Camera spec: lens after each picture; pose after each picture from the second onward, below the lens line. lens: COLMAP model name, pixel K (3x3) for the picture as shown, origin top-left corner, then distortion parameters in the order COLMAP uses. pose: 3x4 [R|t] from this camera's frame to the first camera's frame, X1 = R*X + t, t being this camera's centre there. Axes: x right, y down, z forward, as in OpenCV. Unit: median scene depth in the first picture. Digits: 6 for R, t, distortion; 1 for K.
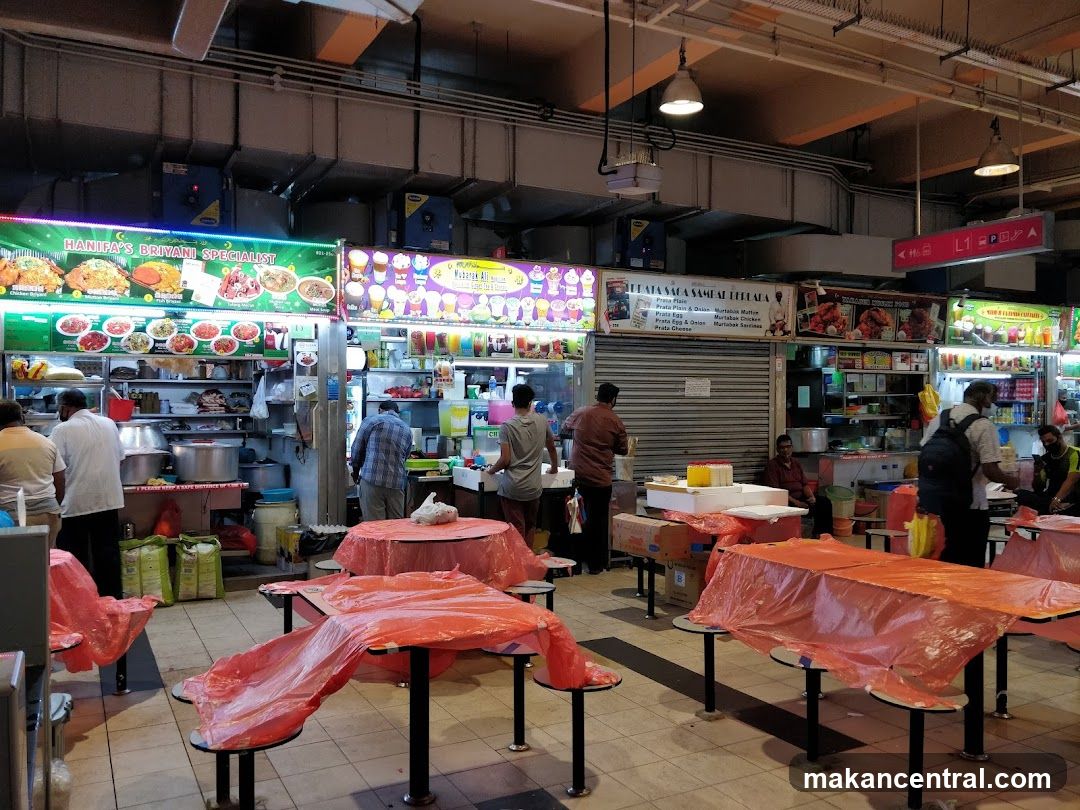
lens RADIAL K [[892.8, 0, 538.1], [0, 892.8, 408.5], [0, 0, 1]] dist [0.051947, -0.064025]
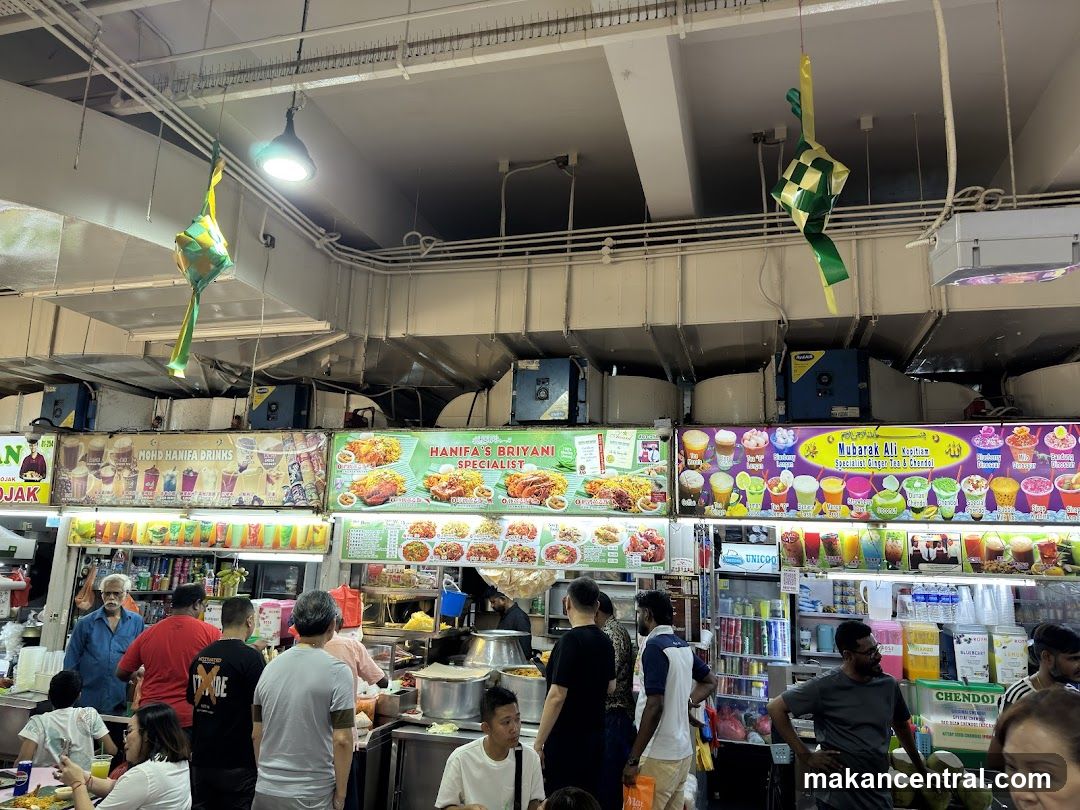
lens RADIAL K [[762.3, 0, 545.3], [0, 762.3, 402.9], [0, 0, 1]] dist [0.044504, -0.053698]
pose [[0.731057, -0.120356, -0.671617, 0.155492], [-0.036636, 0.975976, -0.214777, -0.051345], [0.681332, 0.181619, 0.709085, 0.435042]]
